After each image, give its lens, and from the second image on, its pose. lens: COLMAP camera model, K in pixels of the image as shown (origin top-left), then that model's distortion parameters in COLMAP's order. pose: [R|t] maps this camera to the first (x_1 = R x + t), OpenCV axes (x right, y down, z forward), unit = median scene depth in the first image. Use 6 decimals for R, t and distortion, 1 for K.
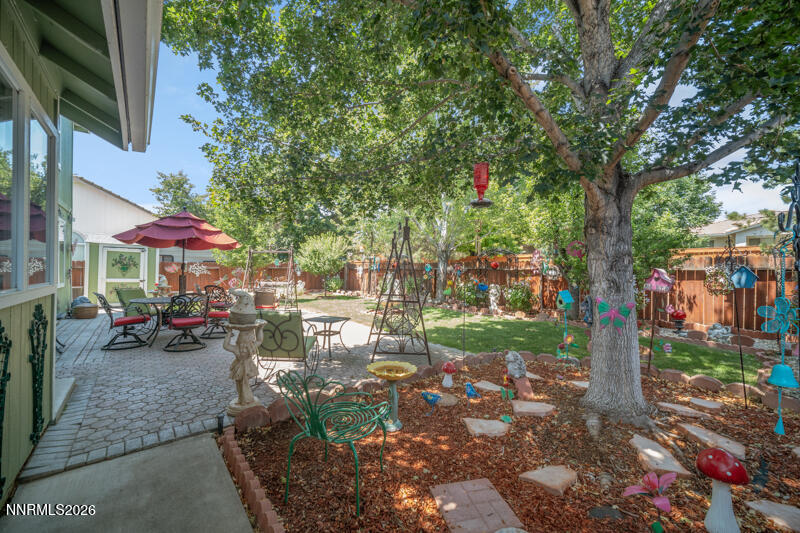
lens RADIAL K [[330.9, 0, 399.2], [0, 330.9, 263.6], [0, 0, 1]] dist [-0.017134, -0.000137]
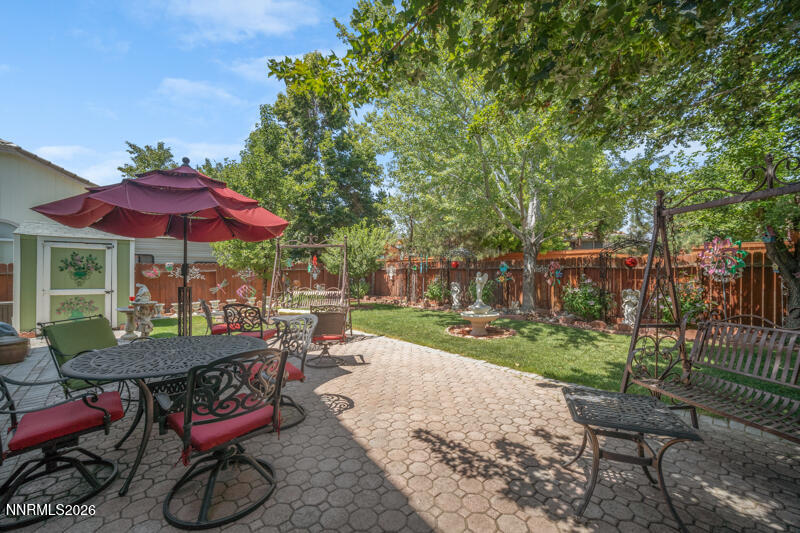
lens RADIAL K [[330.9, 0, 401.6], [0, 330.9, 267.7], [0, 0, 1]] dist [-0.017134, -0.000137]
pose [[0.998111, -0.011954, 0.060269, -0.224606], [0.011115, 0.999837, 0.014238, 0.000180], [-0.060429, -0.013541, 0.998081, 0.296194]]
